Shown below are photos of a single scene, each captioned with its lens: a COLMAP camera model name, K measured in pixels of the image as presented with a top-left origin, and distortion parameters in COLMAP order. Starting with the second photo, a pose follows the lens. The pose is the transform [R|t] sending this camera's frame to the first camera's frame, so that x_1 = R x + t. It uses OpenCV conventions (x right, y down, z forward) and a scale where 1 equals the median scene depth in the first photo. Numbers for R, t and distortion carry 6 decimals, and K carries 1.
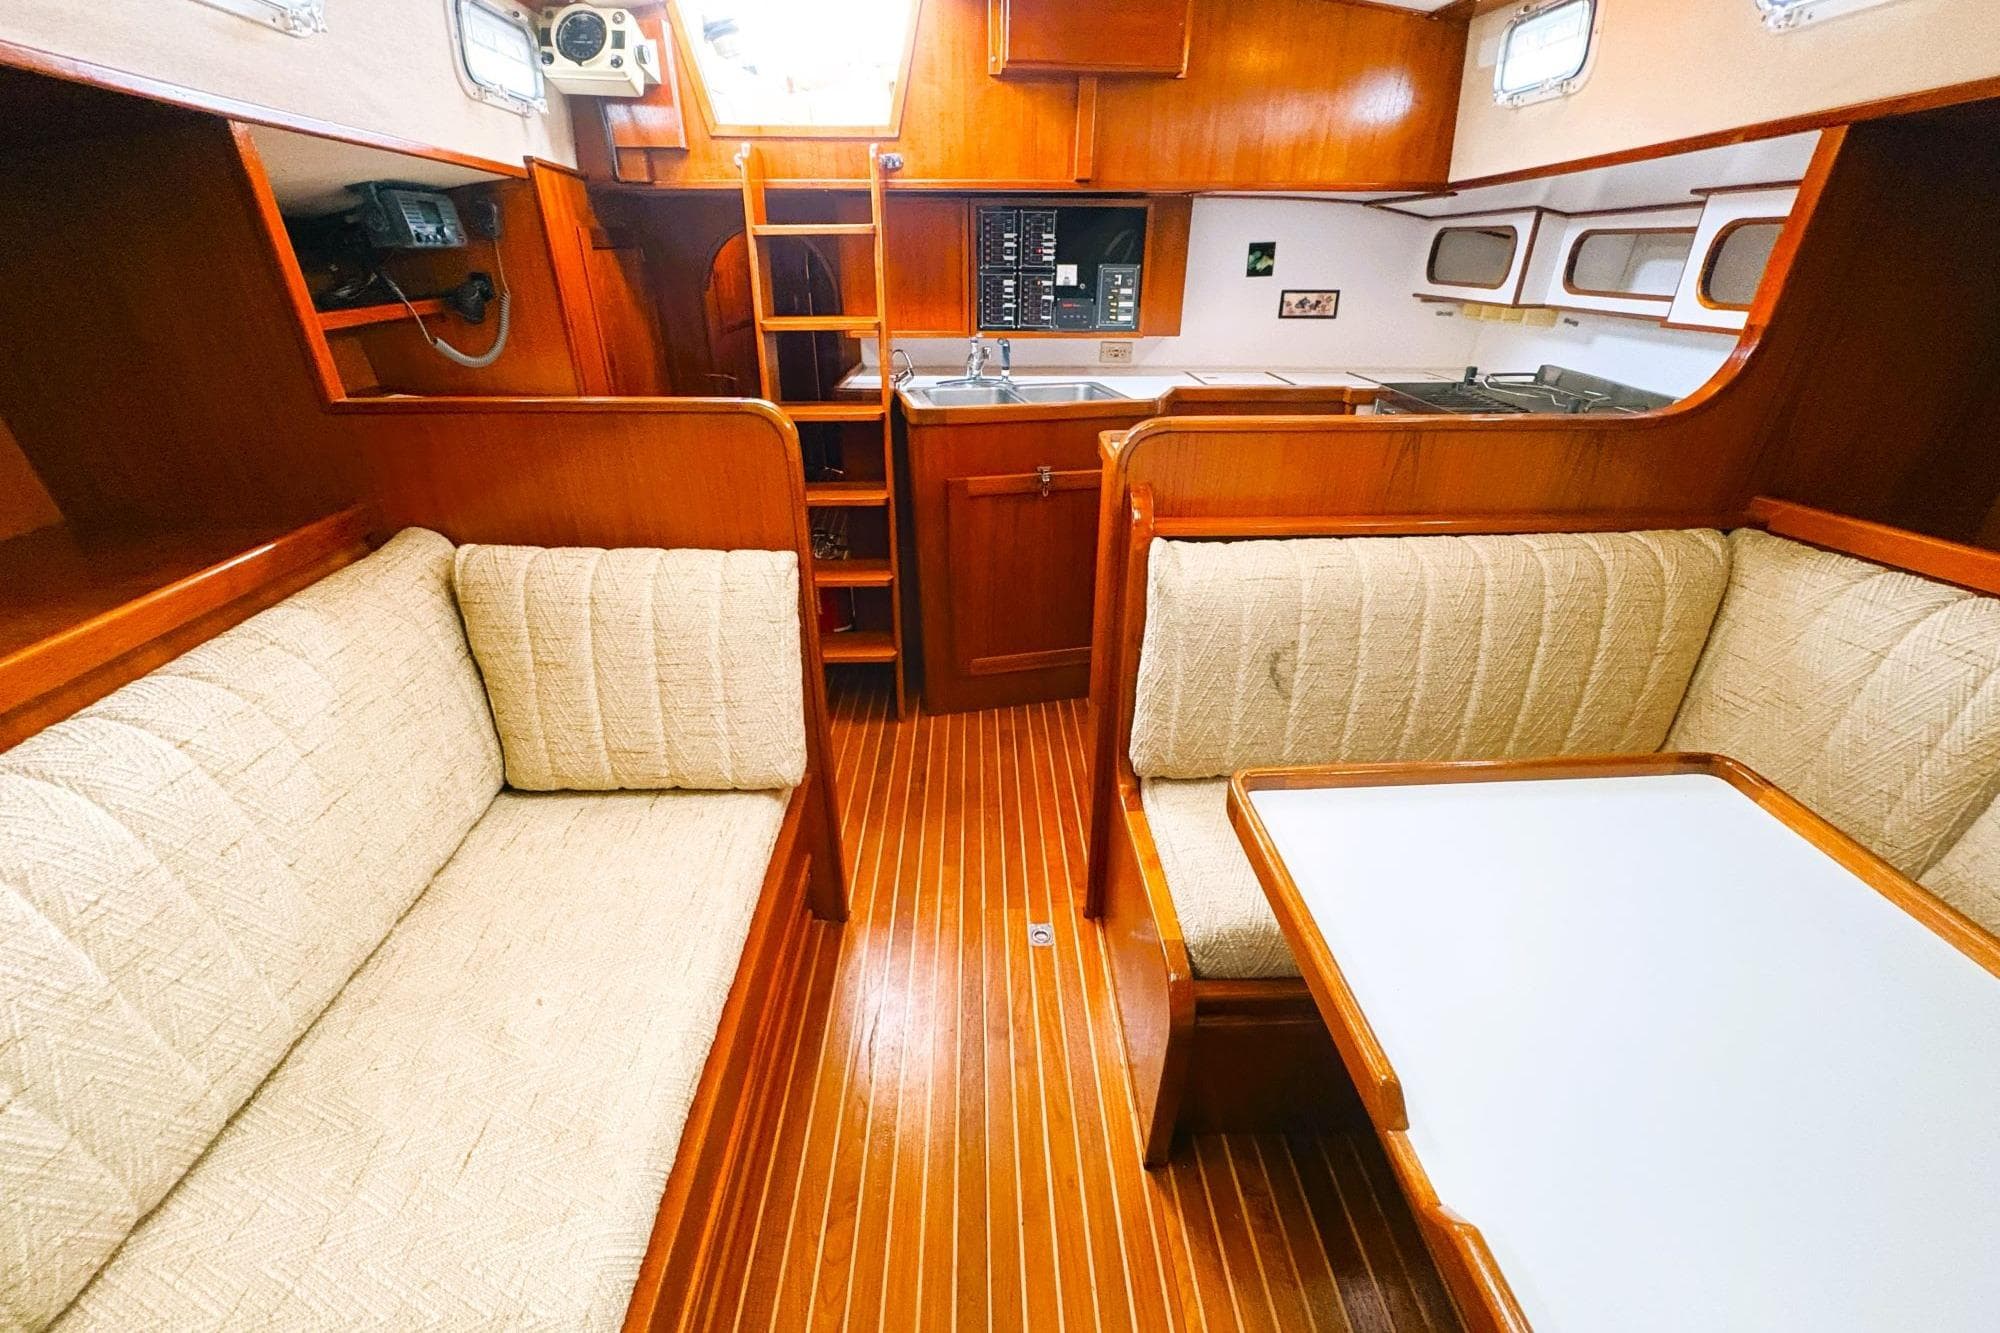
lens RADIAL K [[792.7, 0, 1000.0], [0, 792.7, 666.5], [0, 0, 1]] dist [-0.001409, -0.000339]
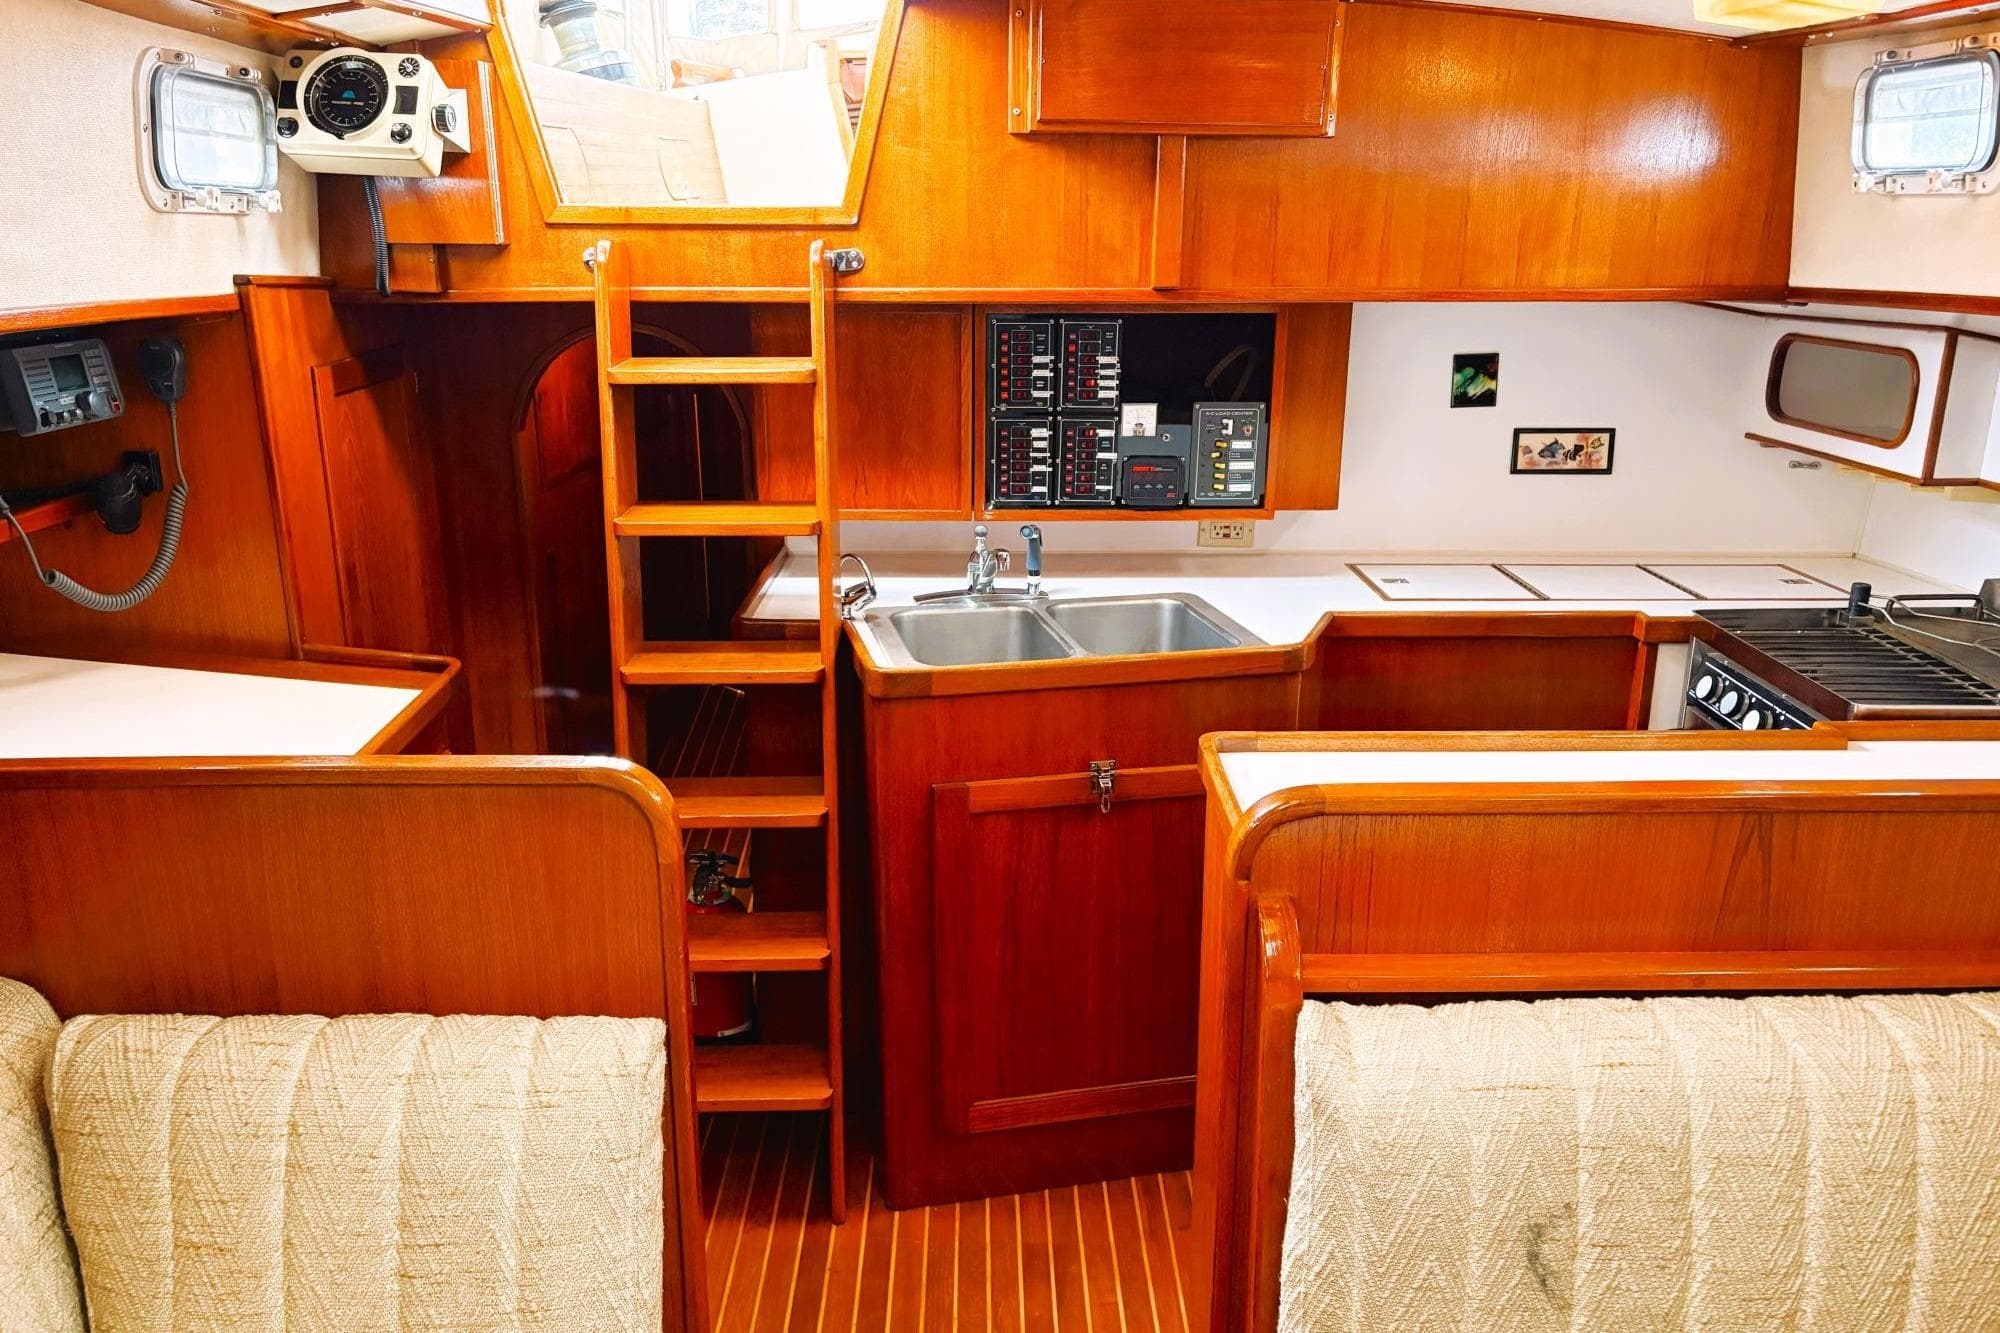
lens RADIAL K [[1477.9, 0, 1000.0], [0, 1477.9, 666.5], [0, 0, 1]] dist [0.061292, -0.066505]
pose [[0.999907, 0.002194, -0.013484, -0.004021], [-0.004558, 0.984036, -0.177909, -0.137308], [0.012878, 0.177953, 0.983955, -0.051691]]
